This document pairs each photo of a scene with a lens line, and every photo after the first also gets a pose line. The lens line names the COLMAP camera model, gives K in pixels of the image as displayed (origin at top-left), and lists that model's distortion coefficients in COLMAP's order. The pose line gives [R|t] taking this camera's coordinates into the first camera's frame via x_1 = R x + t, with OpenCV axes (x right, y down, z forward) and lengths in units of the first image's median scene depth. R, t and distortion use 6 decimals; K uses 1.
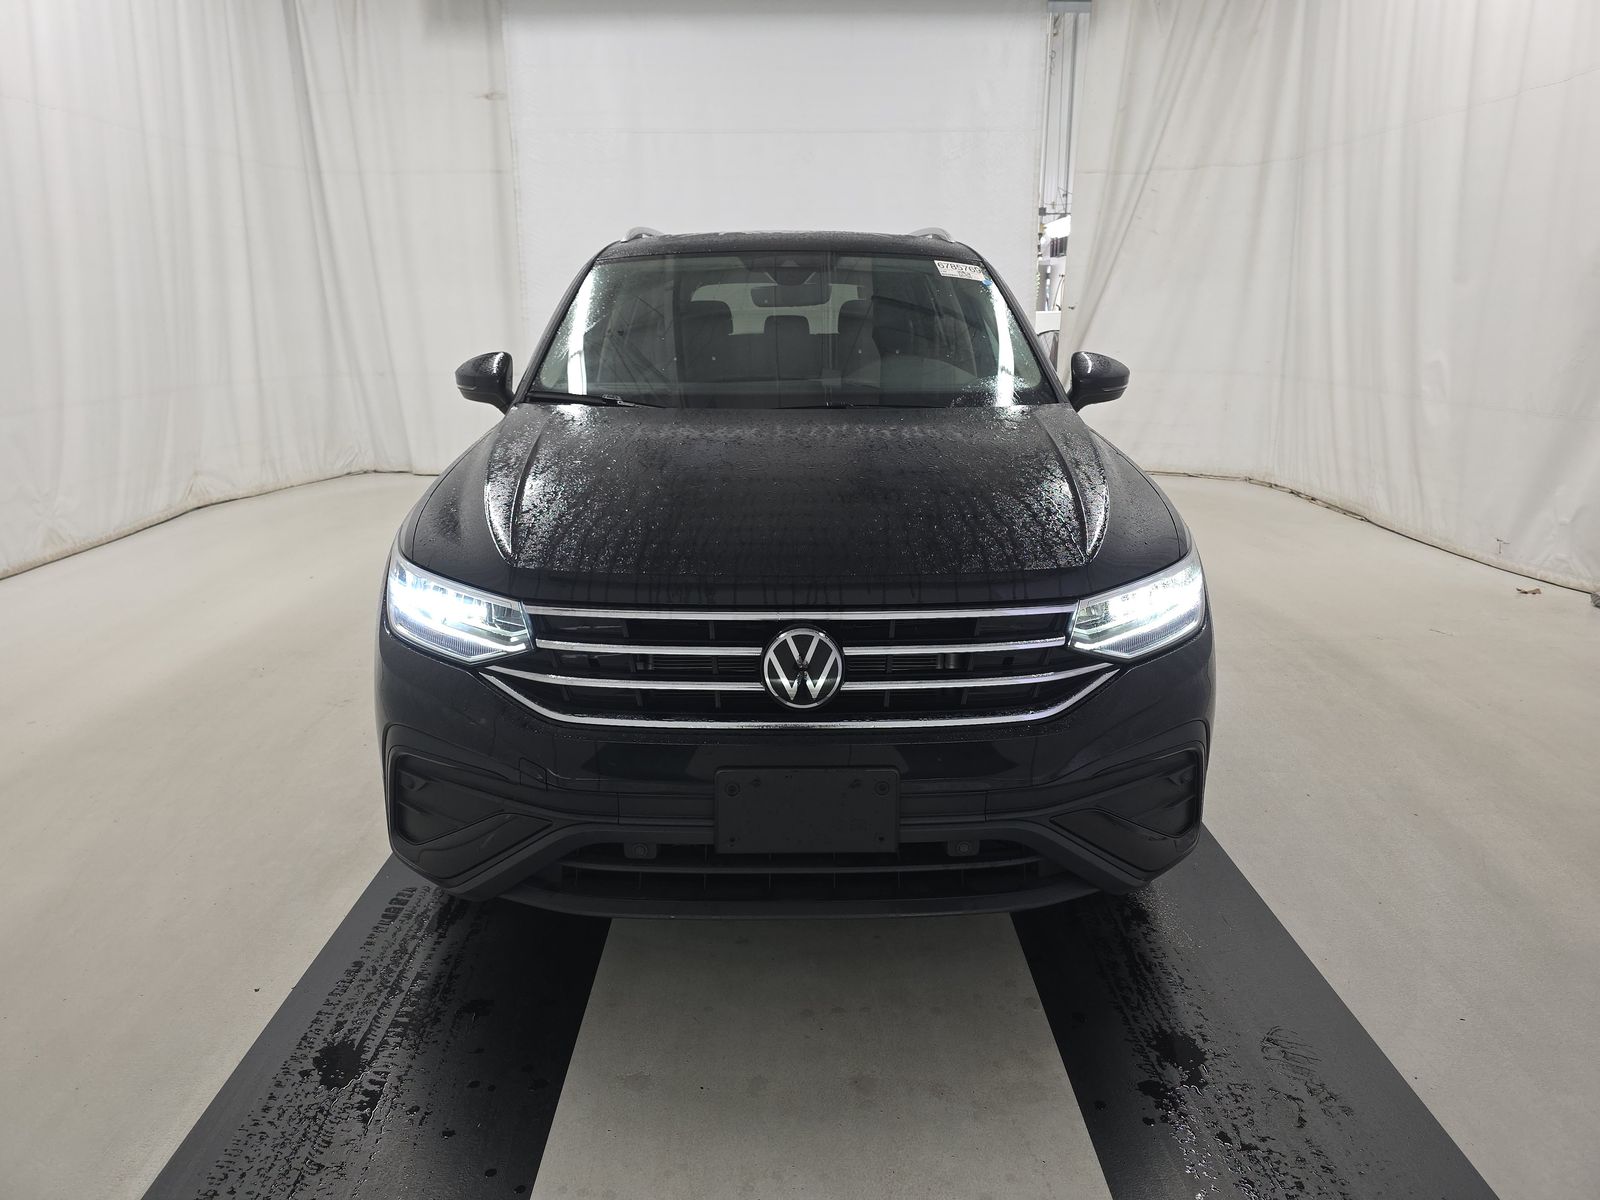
lens RADIAL K [[1142.8, 0, 825.9], [0, 1142.8, 608.2], [0, 0, 1]] dist [0.070190, -0.074837]
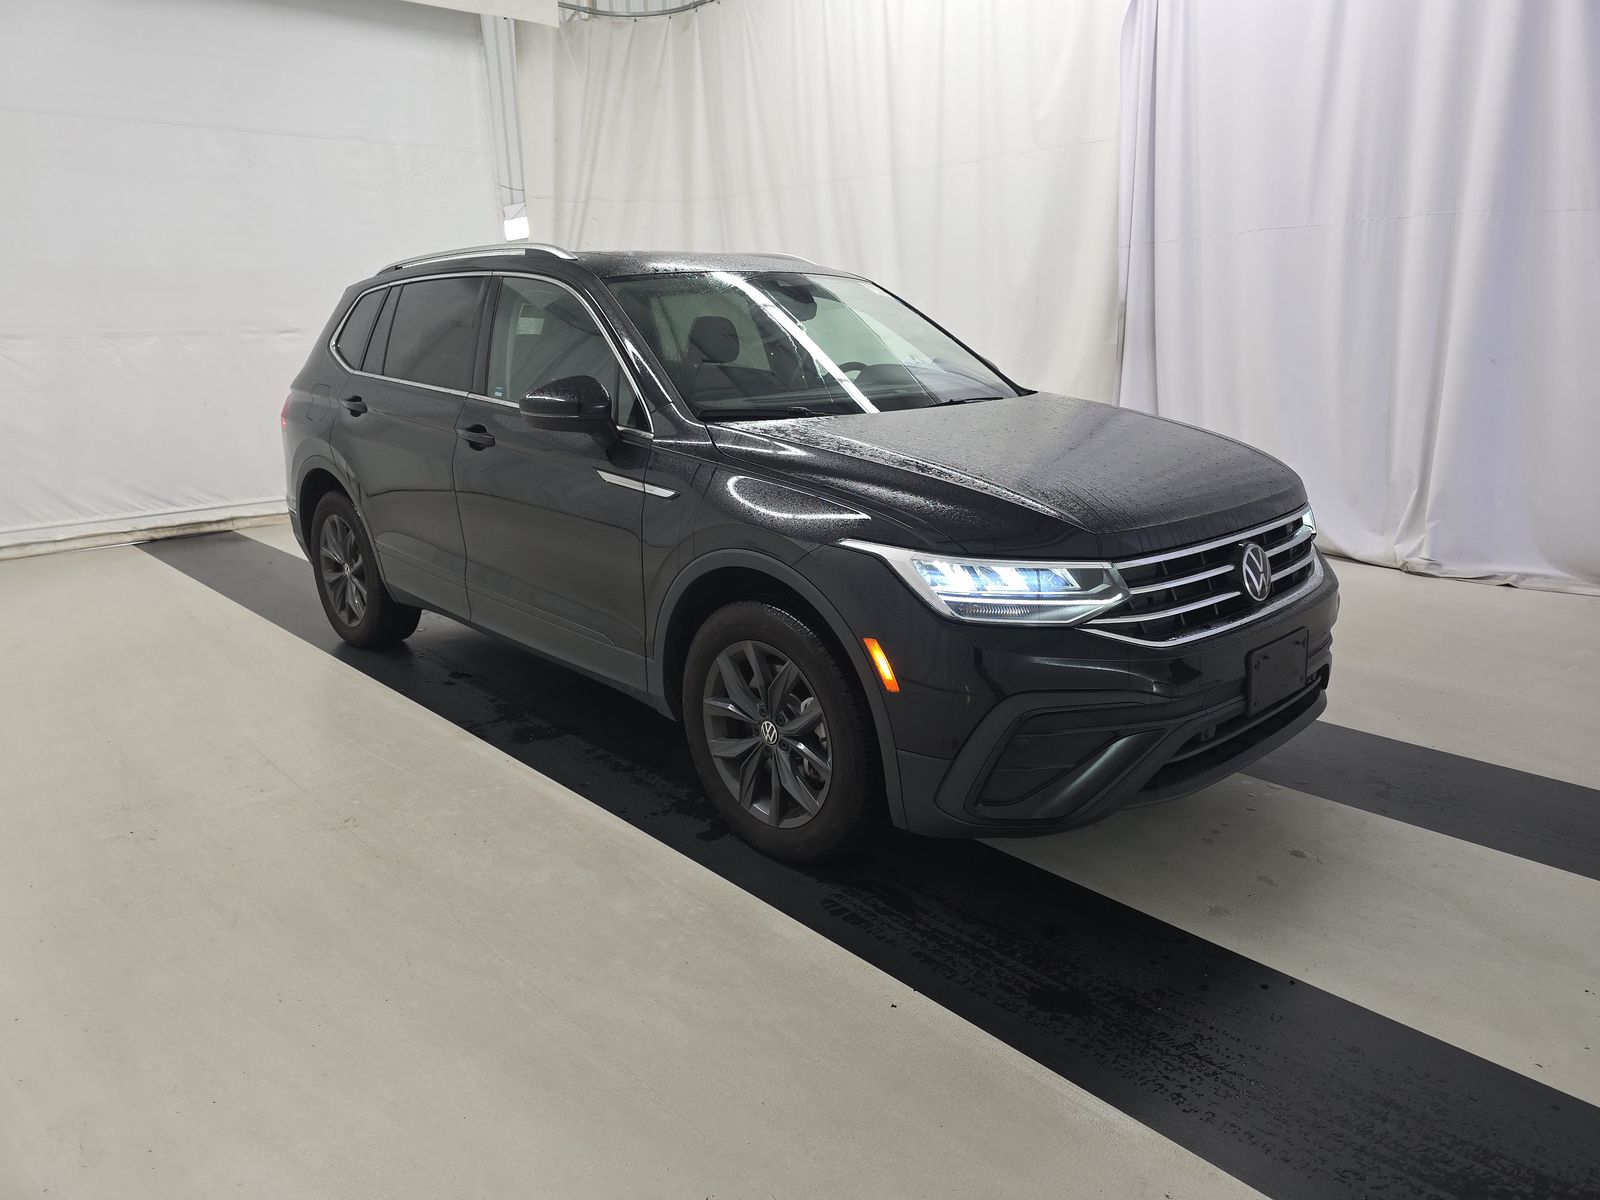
lens RADIAL K [[1142.8, 0, 825.9], [0, 1142.8, 608.2], [0, 0, 1]] dist [0.070190, -0.074837]
pose [[0.709001, -0.184740, 0.680580, -1.213498], [0.196327, 0.978632, 0.061120, -0.083861], [-0.677328, 0.090282, 0.730120, 0.300498]]
